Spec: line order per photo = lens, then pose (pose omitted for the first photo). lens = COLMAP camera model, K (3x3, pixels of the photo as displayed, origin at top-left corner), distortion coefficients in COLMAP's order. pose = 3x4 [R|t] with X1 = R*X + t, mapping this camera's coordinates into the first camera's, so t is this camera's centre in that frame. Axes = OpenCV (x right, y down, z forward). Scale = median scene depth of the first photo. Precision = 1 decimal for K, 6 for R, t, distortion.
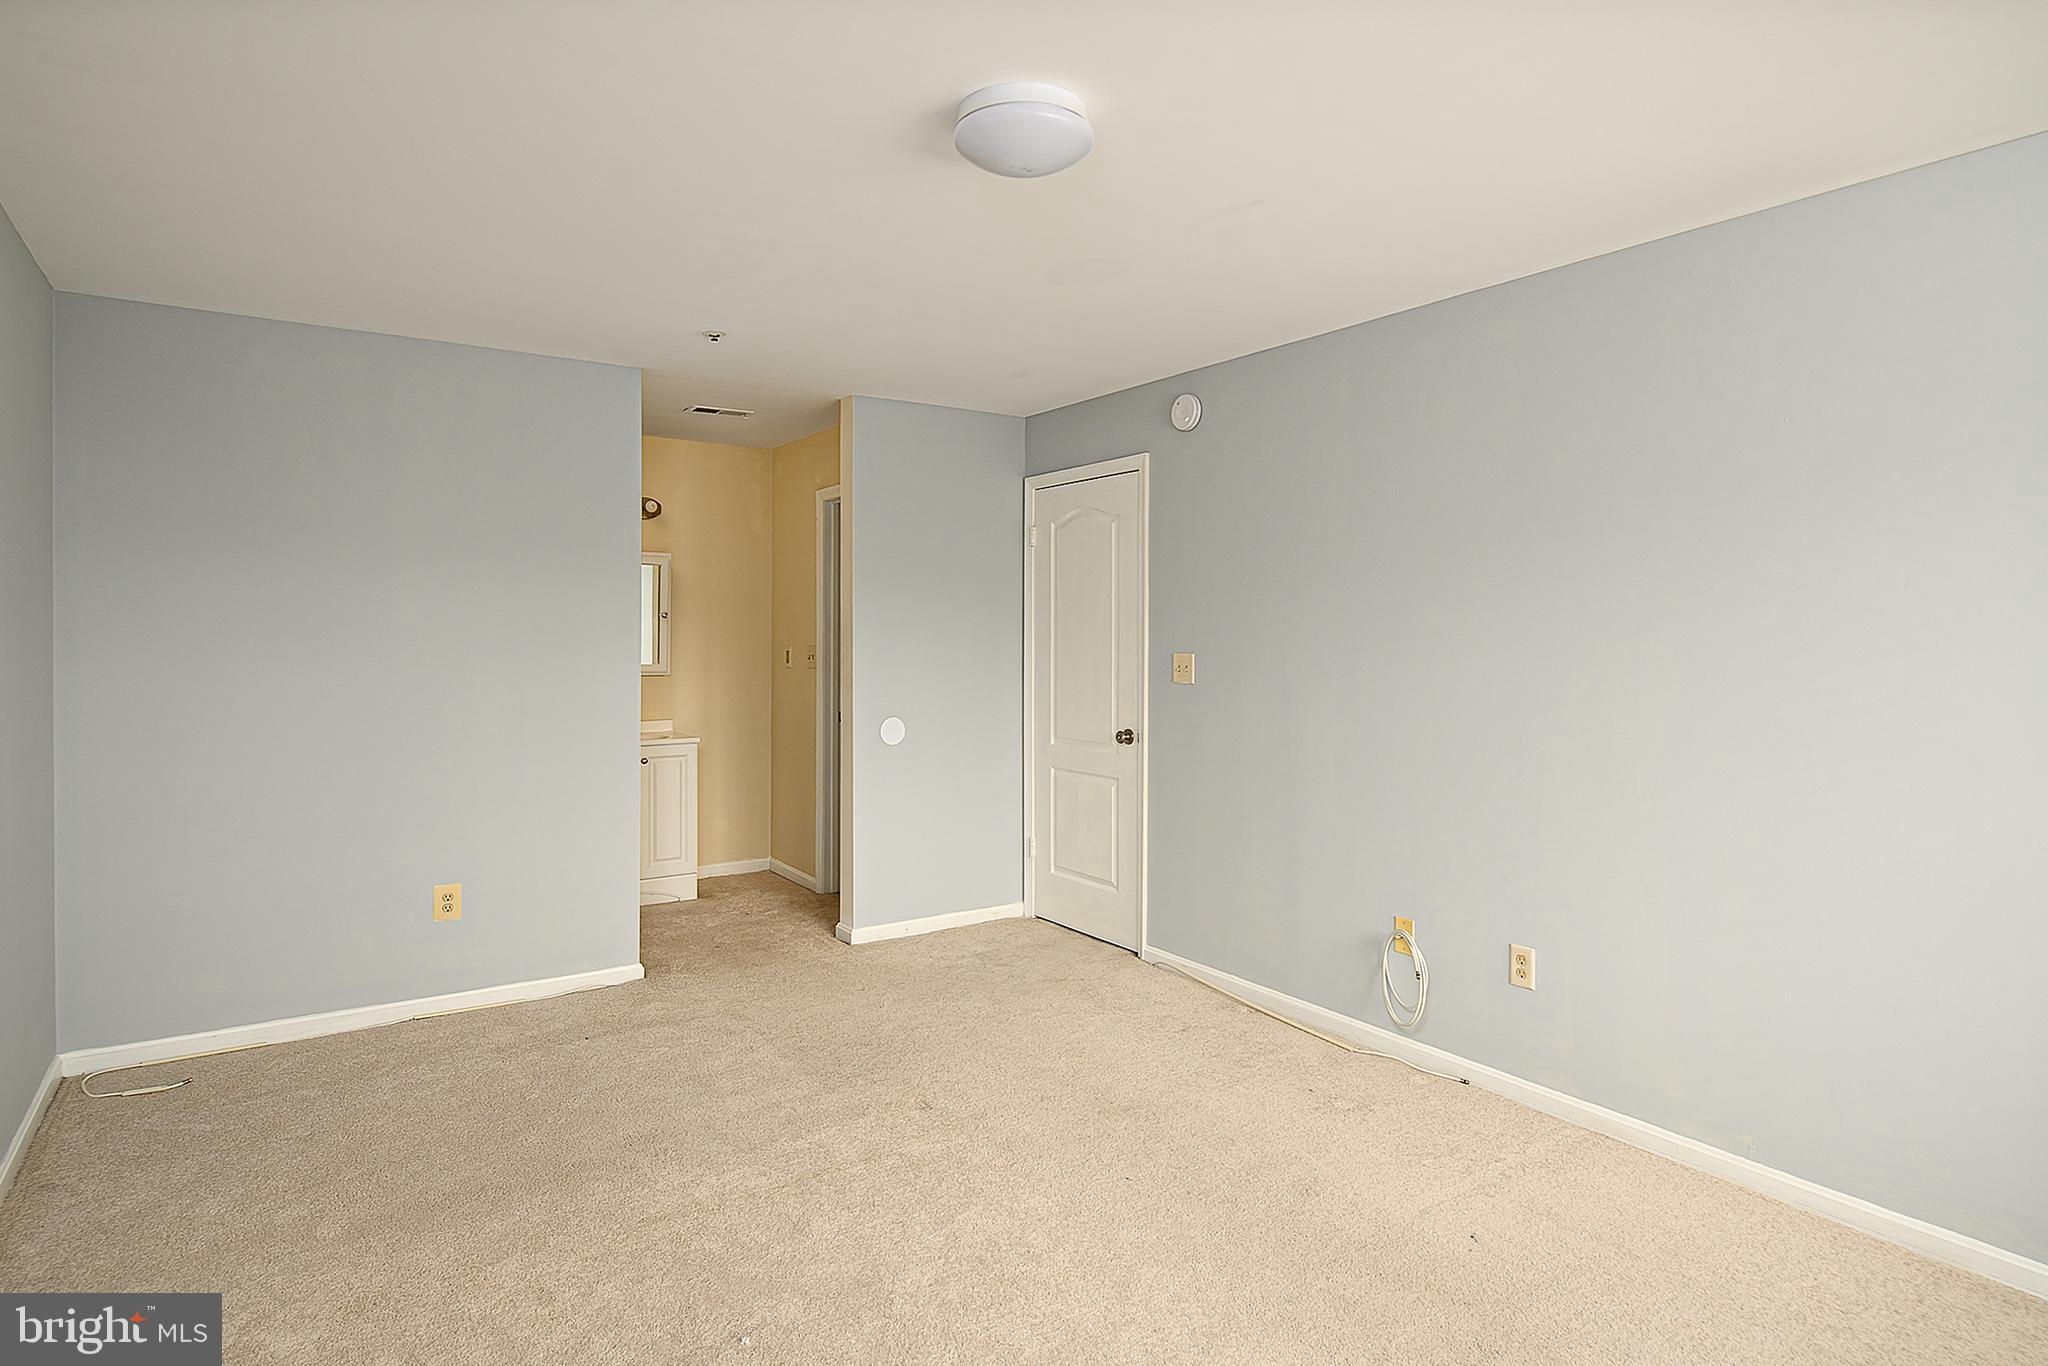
lens RADIAL K [[1115.9, 0, 1029.5], [0, 1115.9, 638.1], [0, 0, 1]] dist [0.001566, 0.000059]
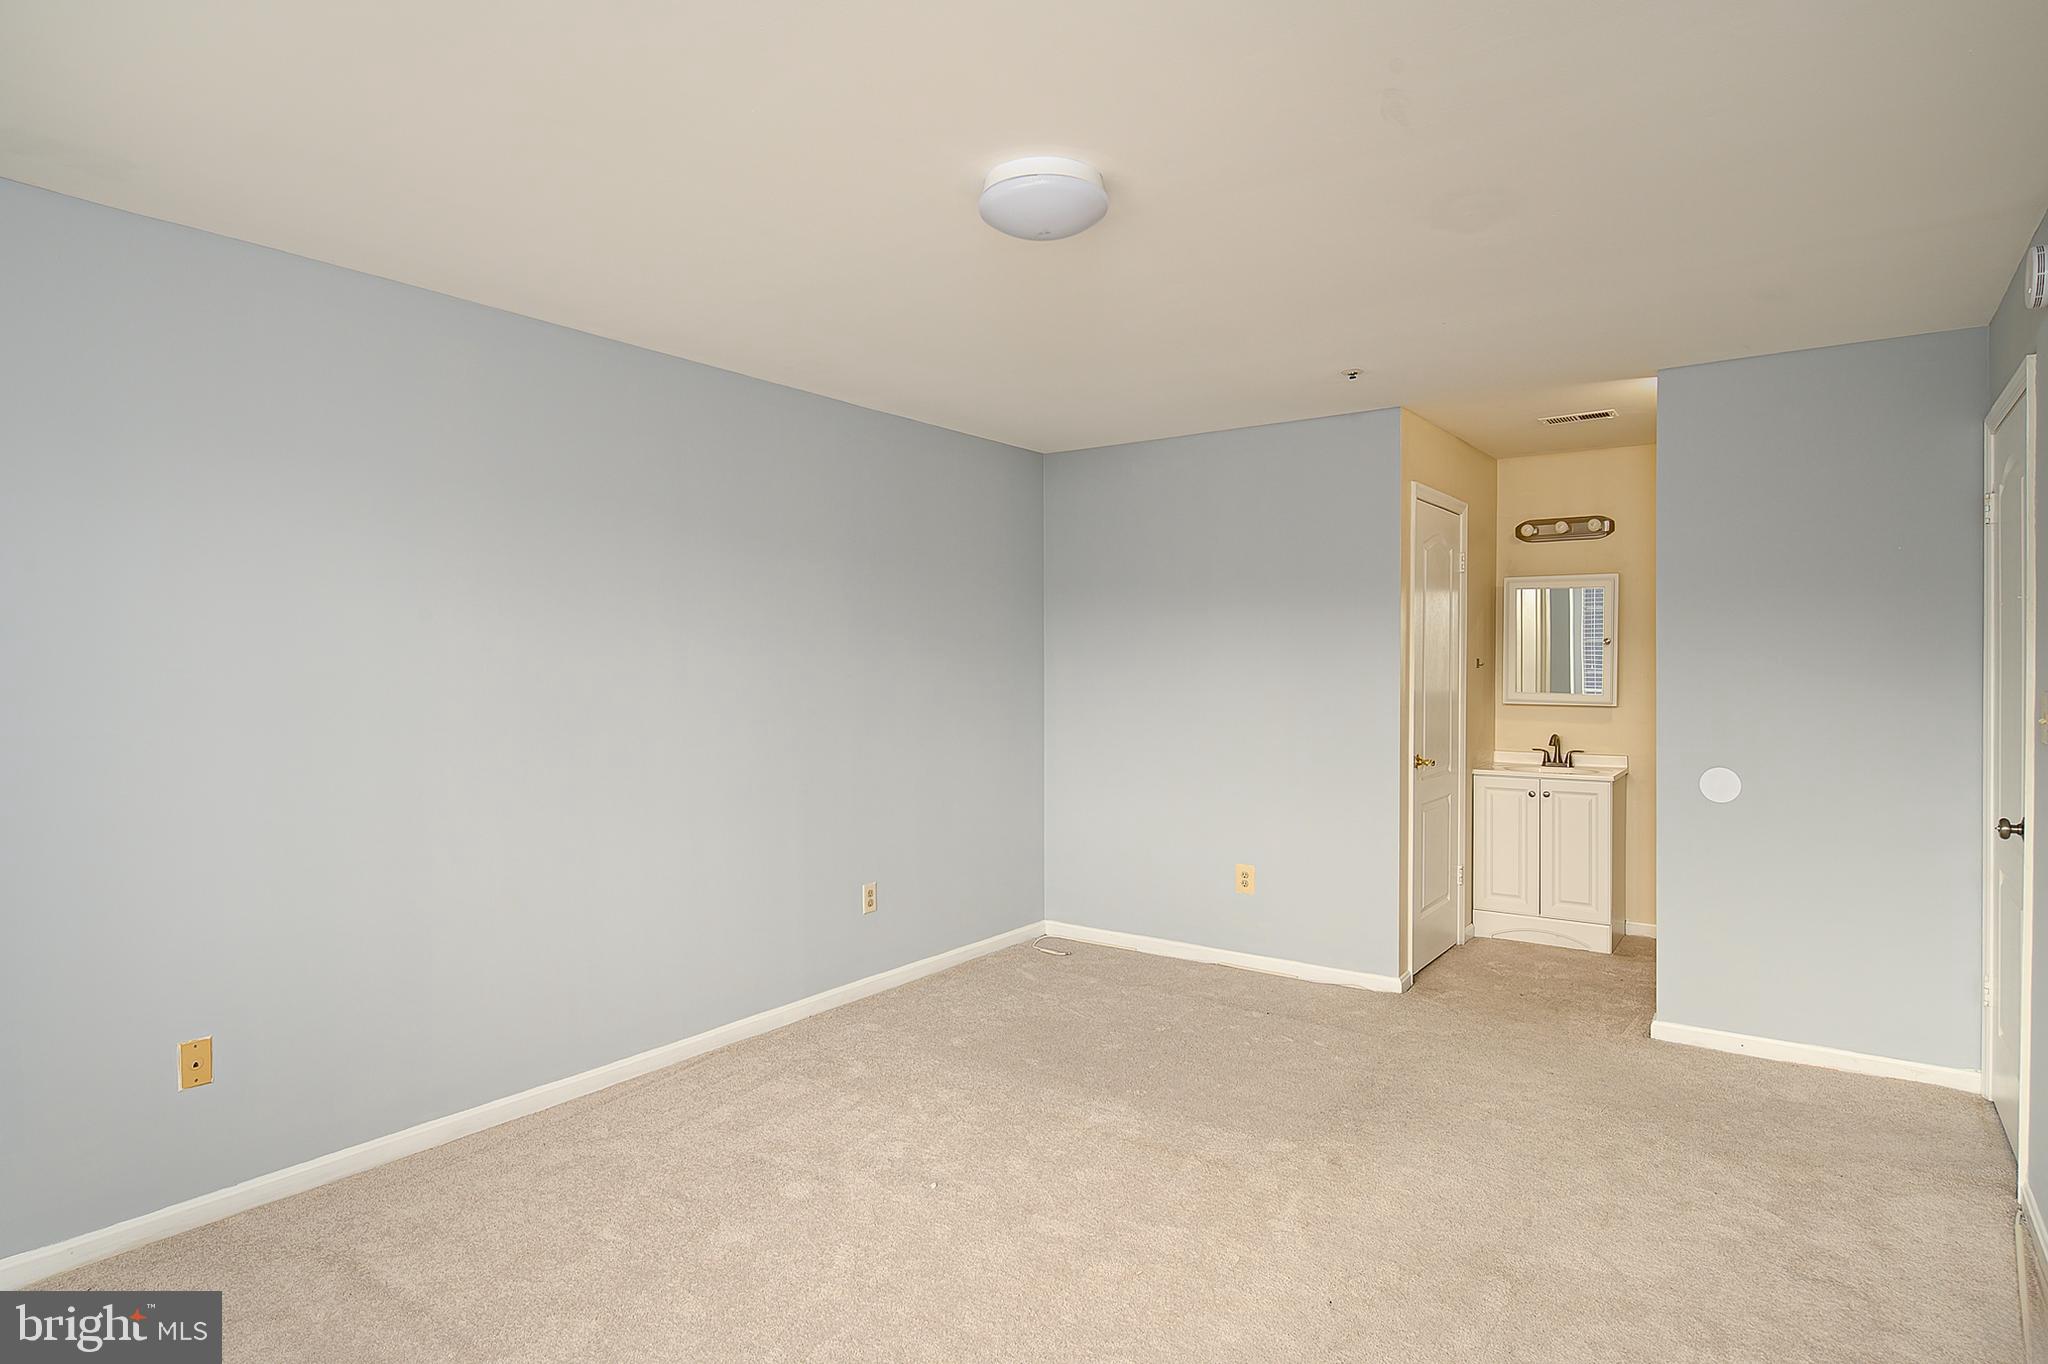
lens RADIAL K [[1119.3, 0, 1022.7], [0, 1119.3, 671.6], [0, 0, 1]] dist [0.000858, -0.000846]
pose [[0.336256, 0.003319, -0.941765, 0.519878], [0.000575, 0.999993, 0.003730, 0.000755], [0.941770, -0.001796, 0.336252, 0.318080]]
